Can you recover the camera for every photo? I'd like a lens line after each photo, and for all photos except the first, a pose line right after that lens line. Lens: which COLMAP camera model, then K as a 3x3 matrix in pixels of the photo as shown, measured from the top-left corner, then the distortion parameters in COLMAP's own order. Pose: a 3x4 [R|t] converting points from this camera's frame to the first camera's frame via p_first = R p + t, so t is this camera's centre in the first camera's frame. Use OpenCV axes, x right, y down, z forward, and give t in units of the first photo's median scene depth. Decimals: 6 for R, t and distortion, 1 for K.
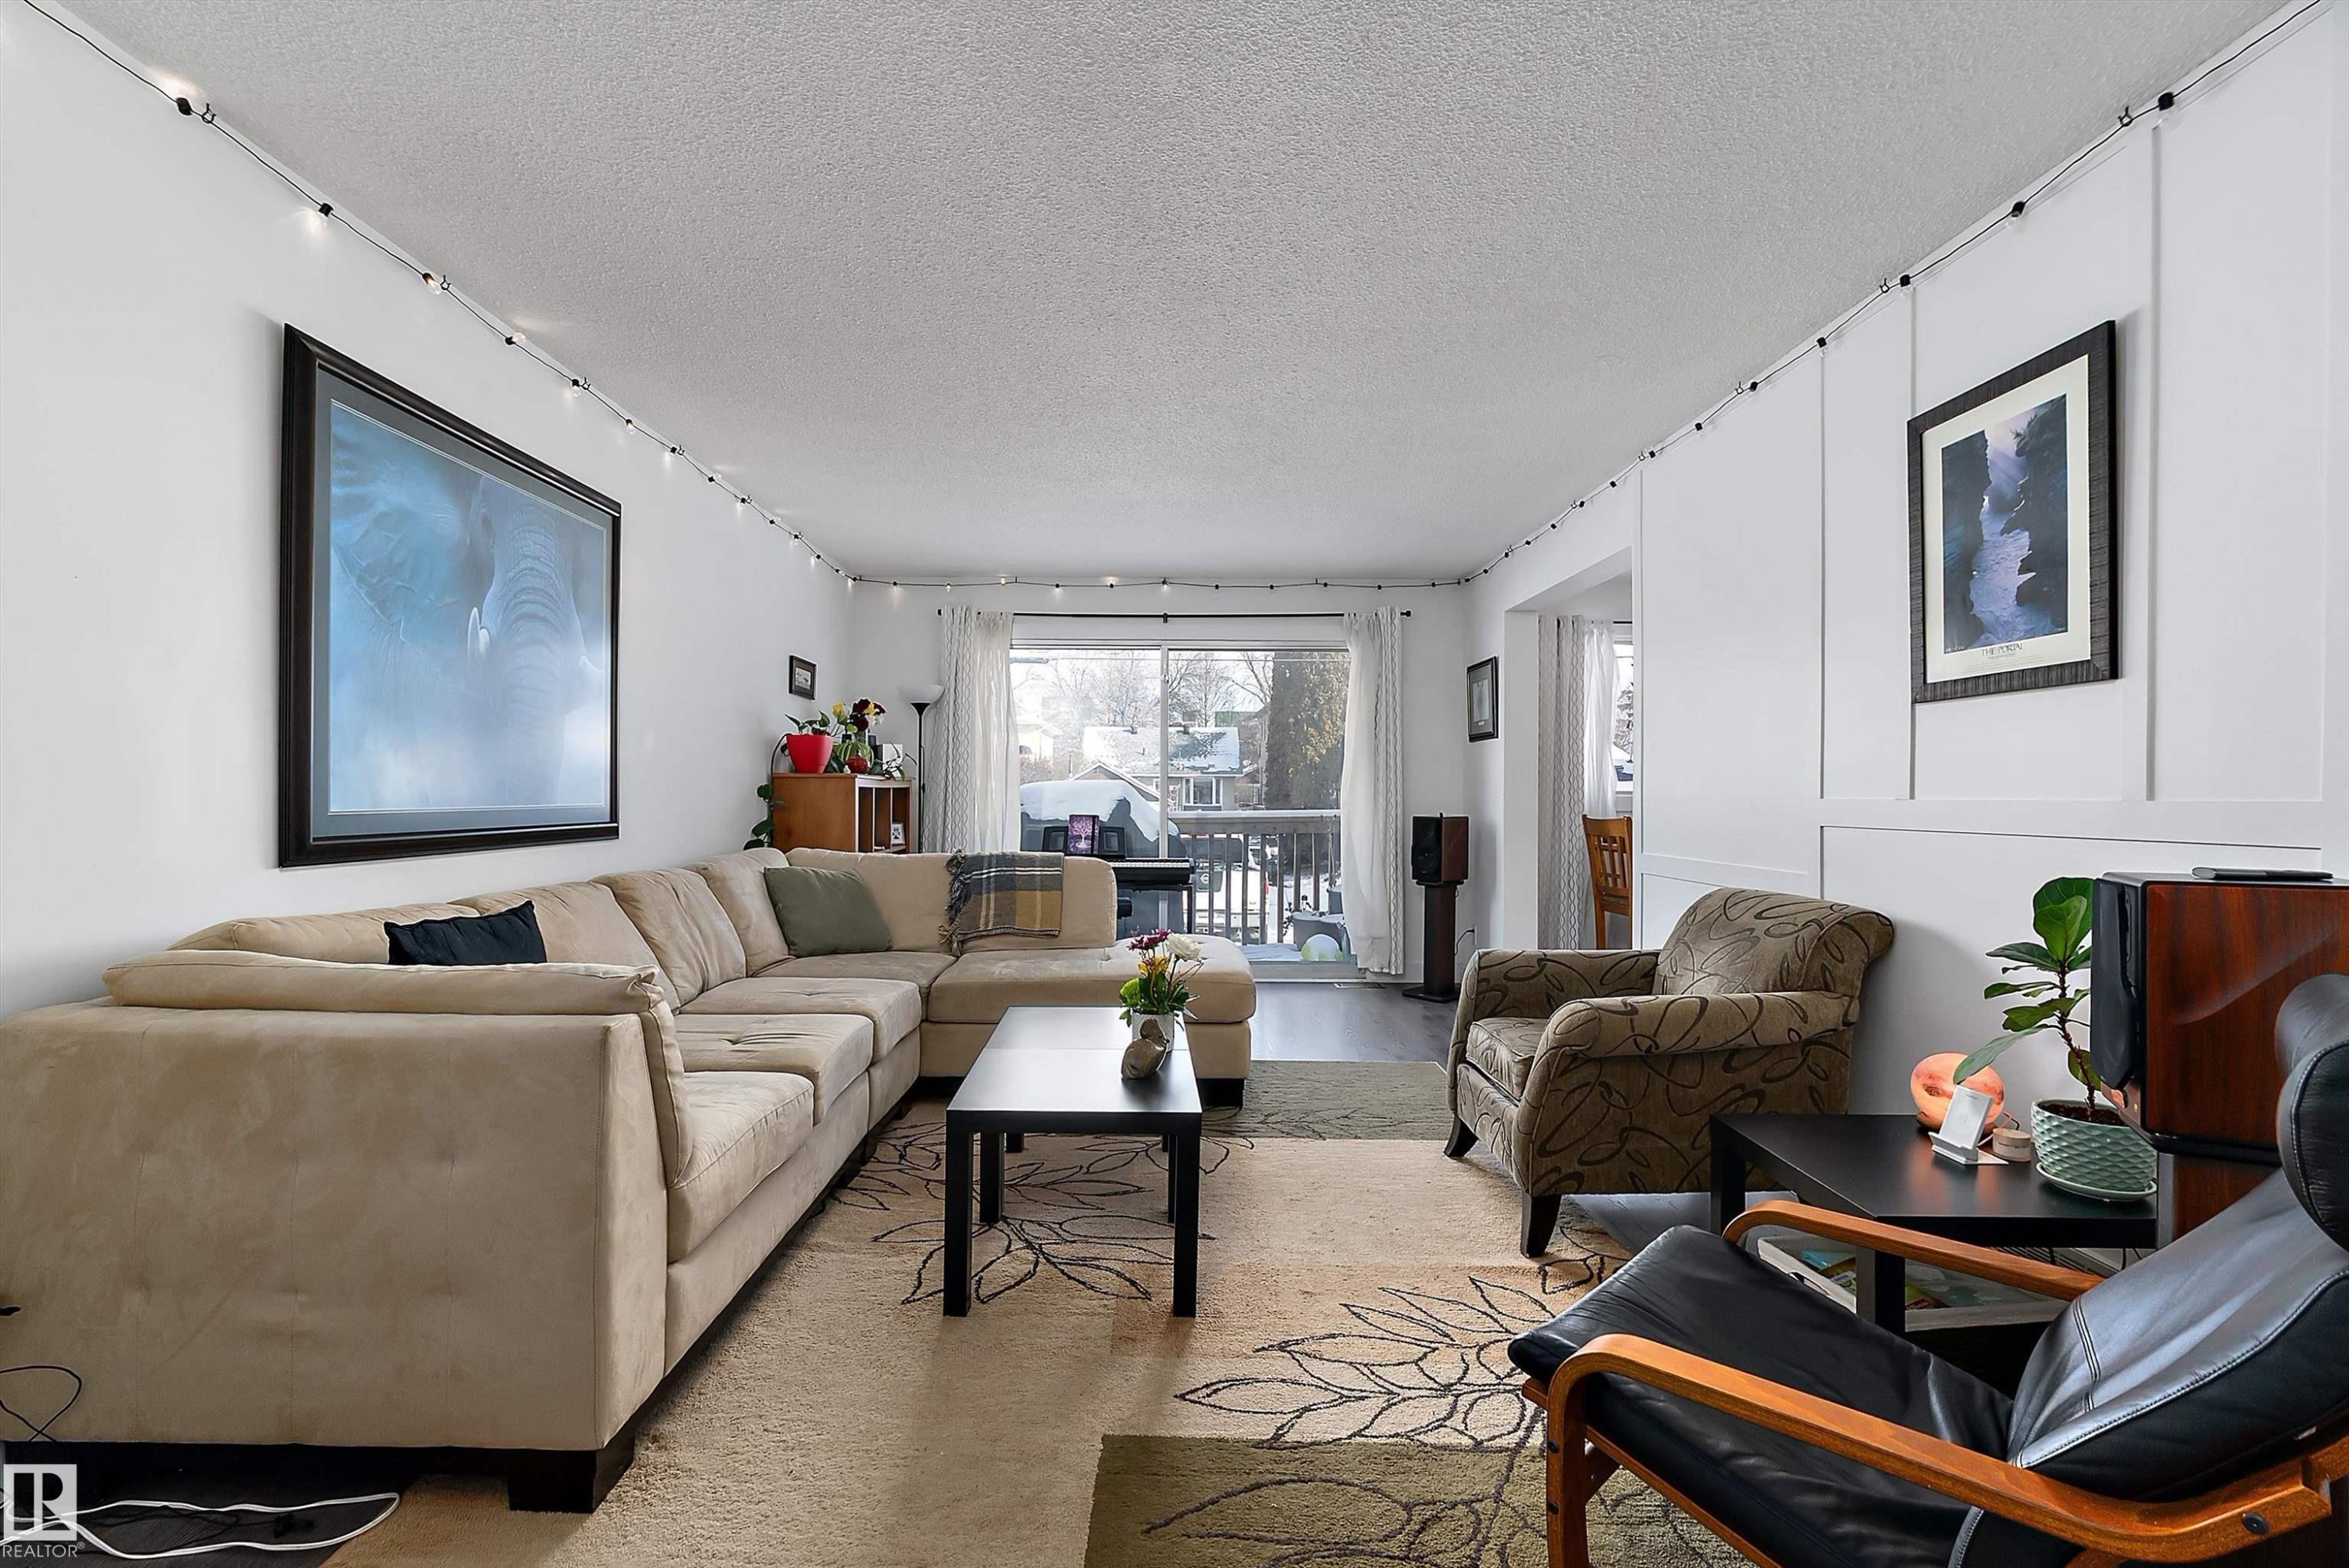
lens RADIAL K [[1049.6, 0, 1167.5], [0, 1049.6, 792.6], [0, 0, 1]] dist [-0.010914, 0.006345]
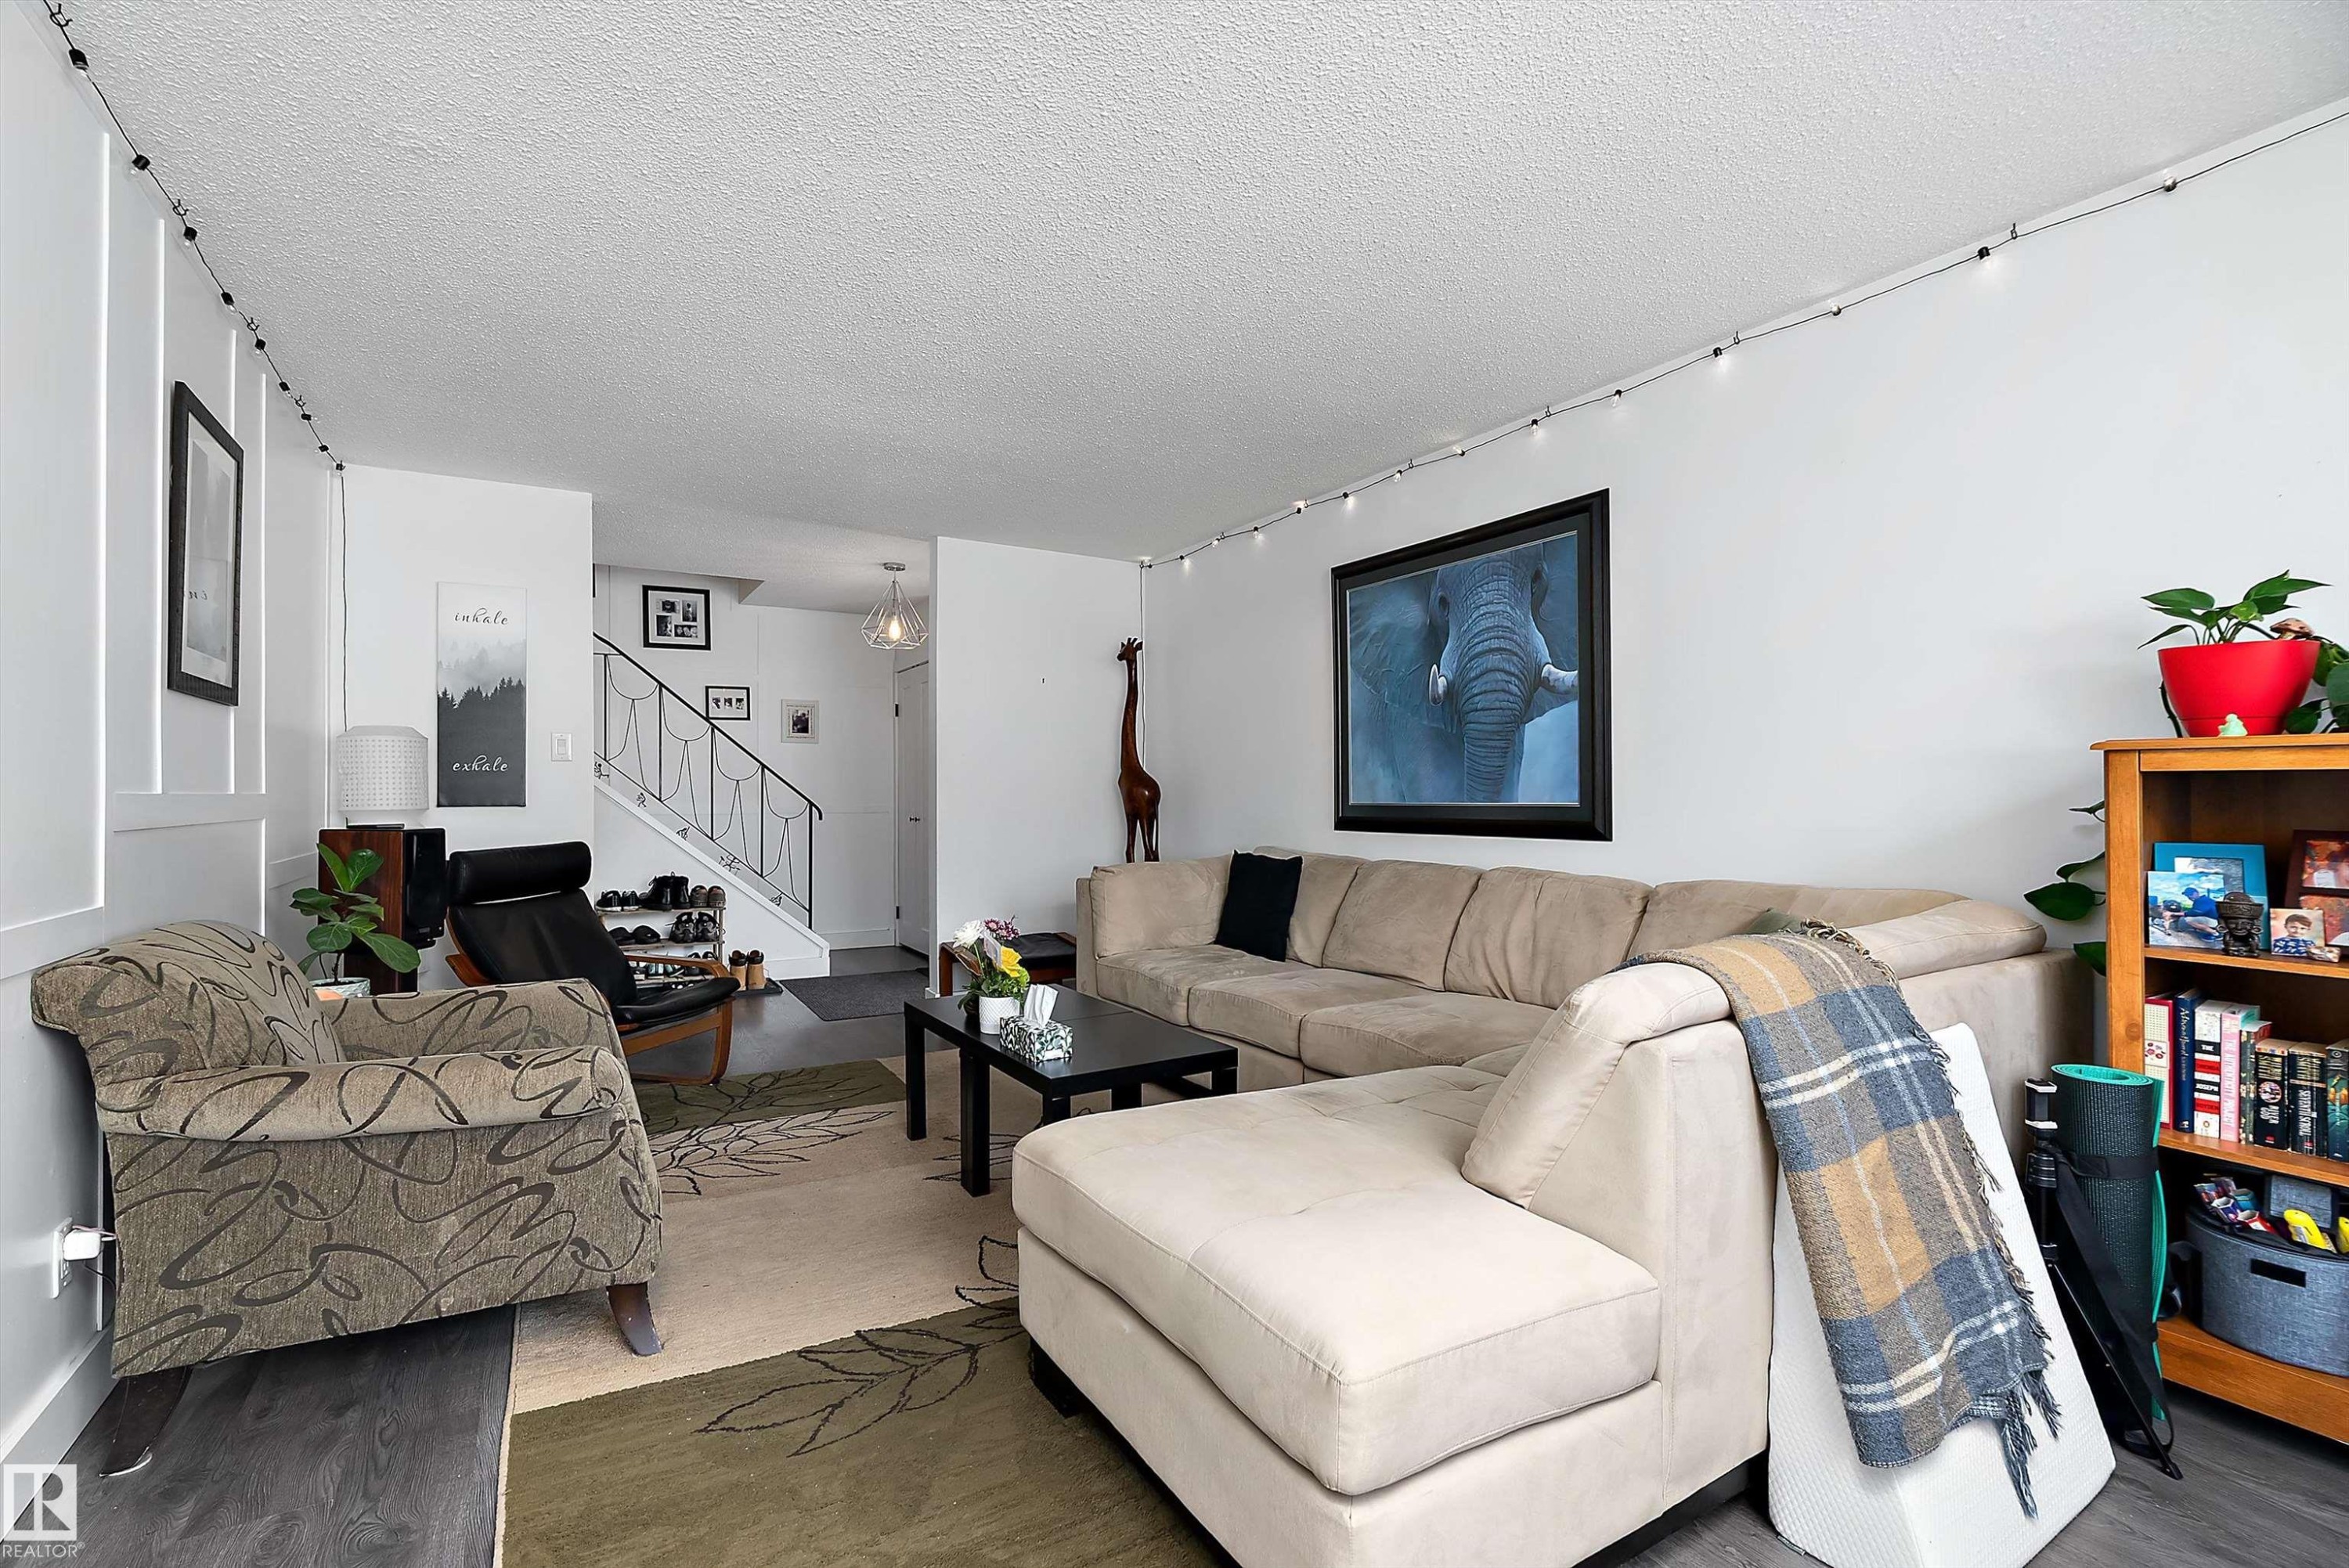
lens RADIAL K [[1049.6, 0, 1154.4], [0, 1049.6, 783.7], [0, 0, 1]] dist [-0.010914, 0.006345]
pose [[-0.868381, -0.008405, -0.495827, 0.416694], [-0.002279, 0.999913, -0.012960, 0.007580], [0.495893, -0.010124, -0.868325, 2.205273]]
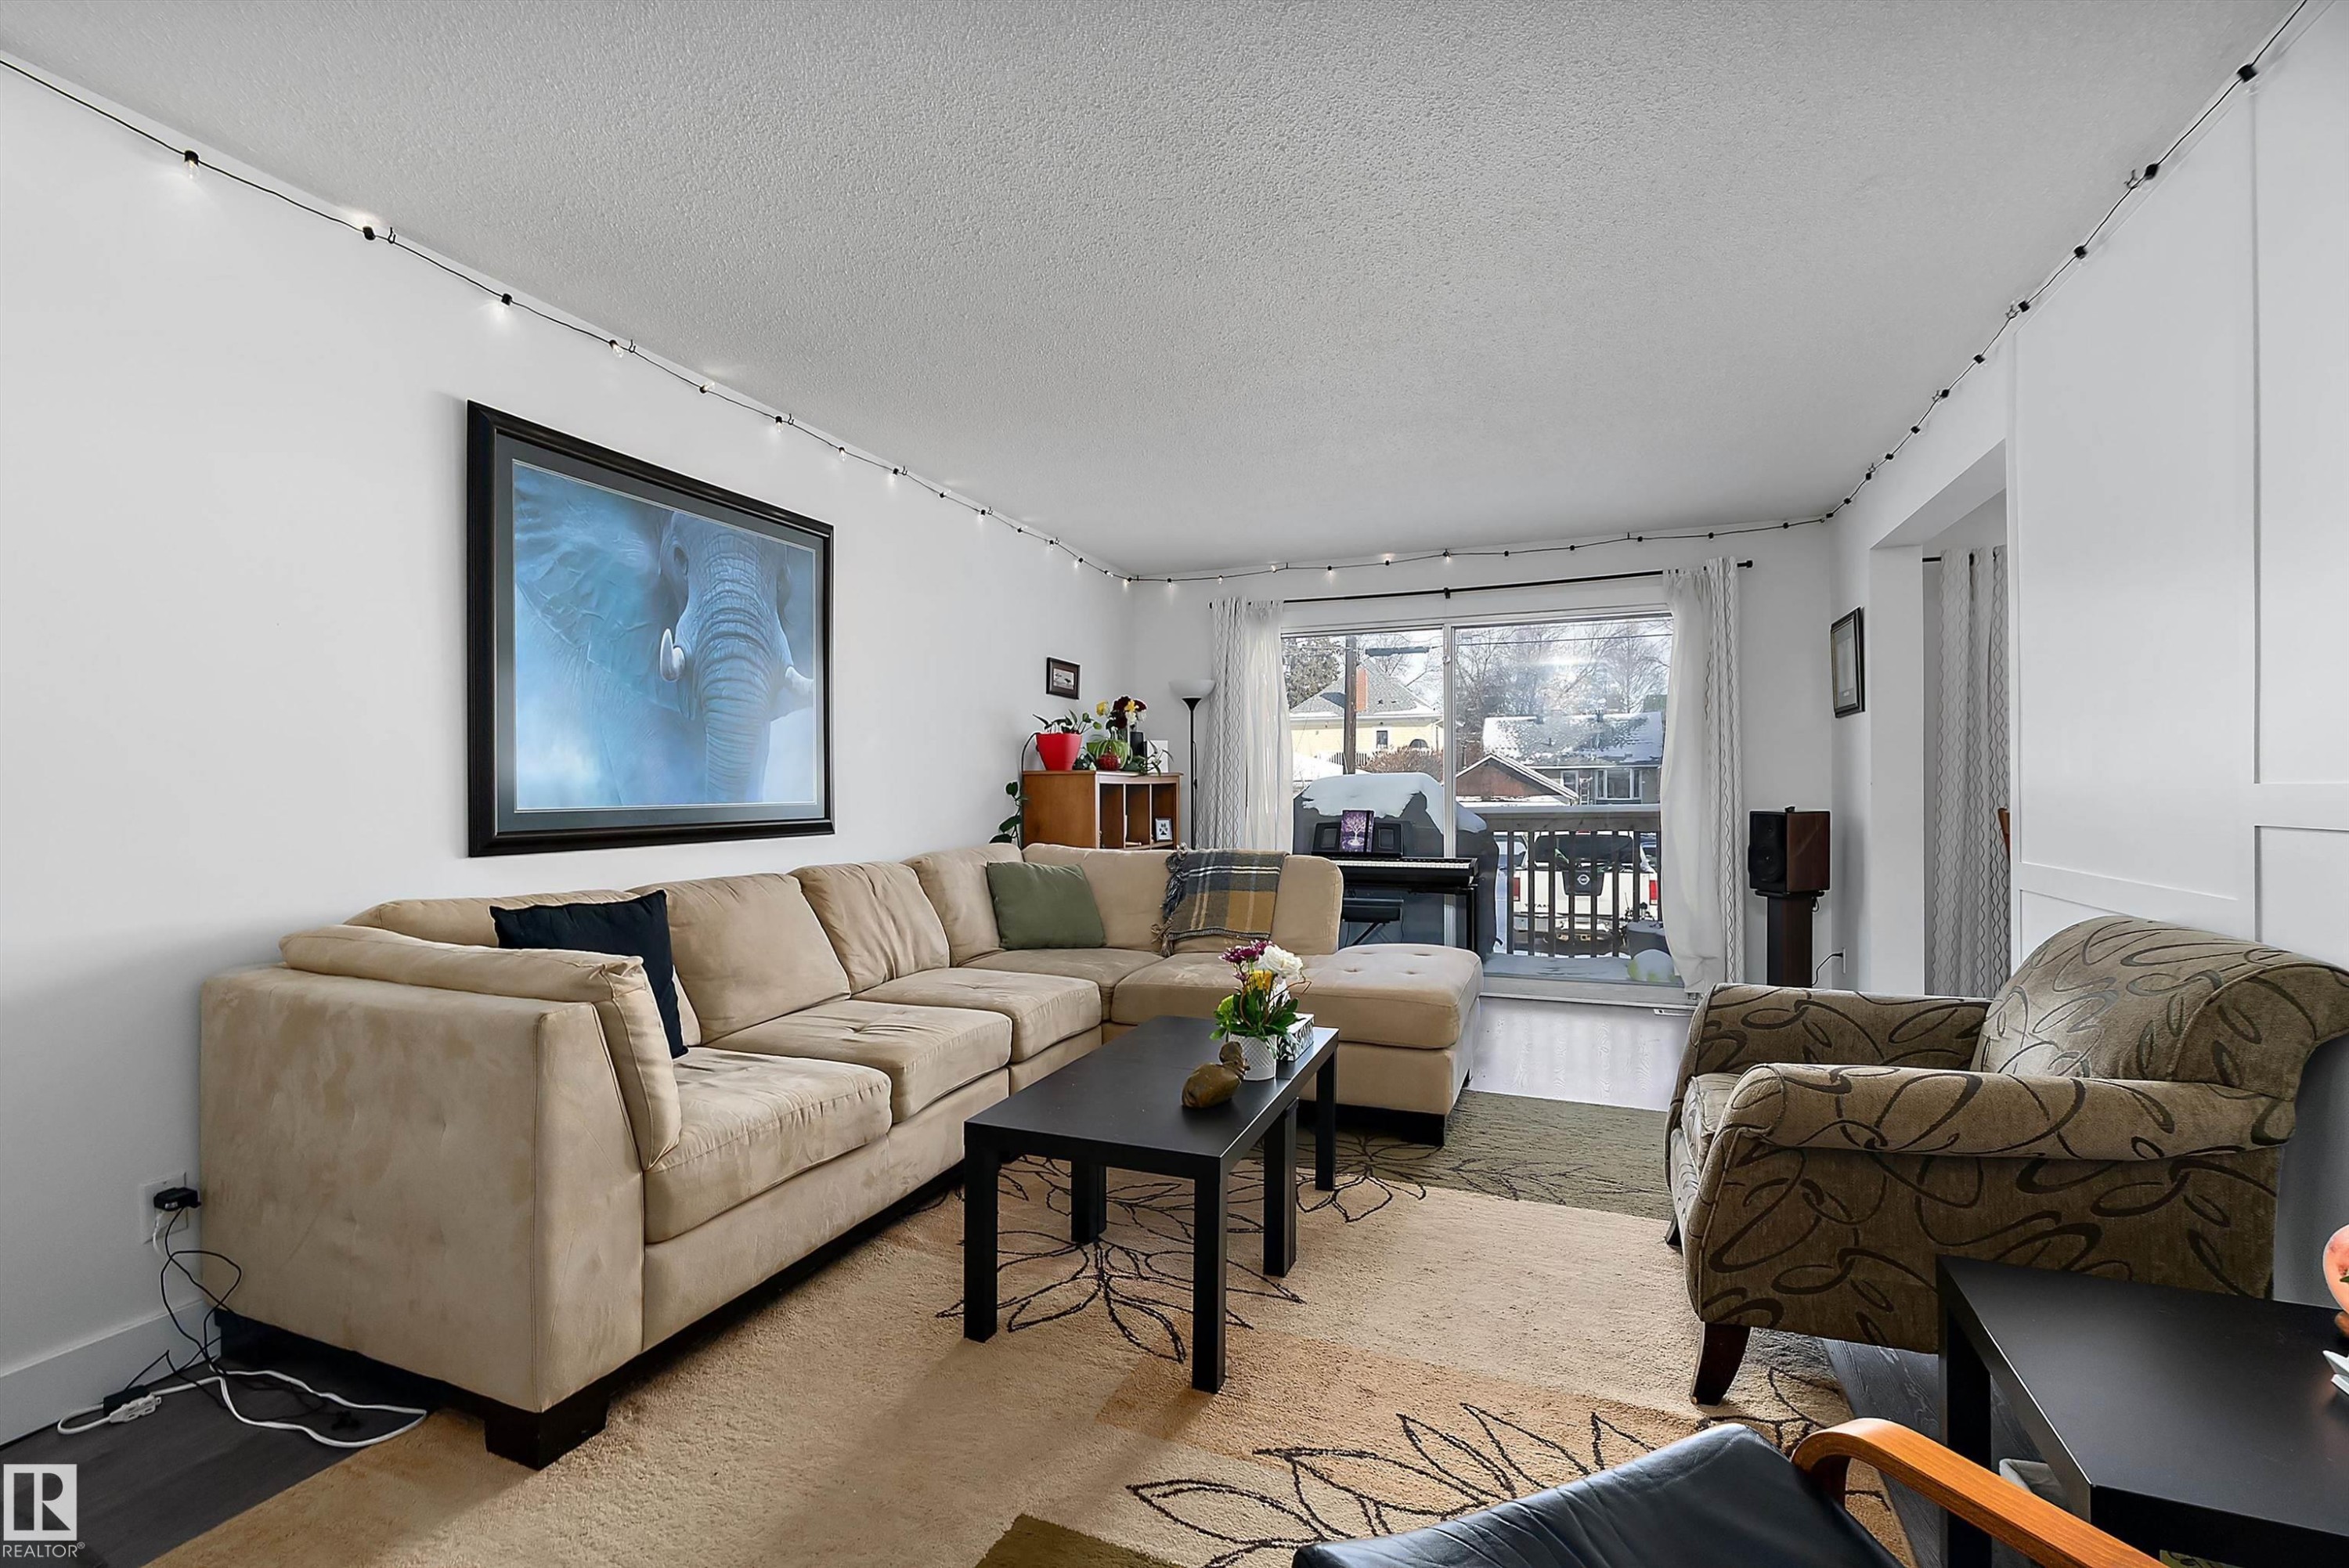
lens RADIAL K [[1049.6, 0, 1161.8], [0, 1049.6, 790.6], [0, 0, 1]] dist [-0.010914, 0.006345]
pose [[0.924037, -0.009501, -0.382185, 0.281863], [0.010558, 0.999944, 0.000669, 0.002792], [0.382157, -0.004653, 0.924086, 0.166949]]
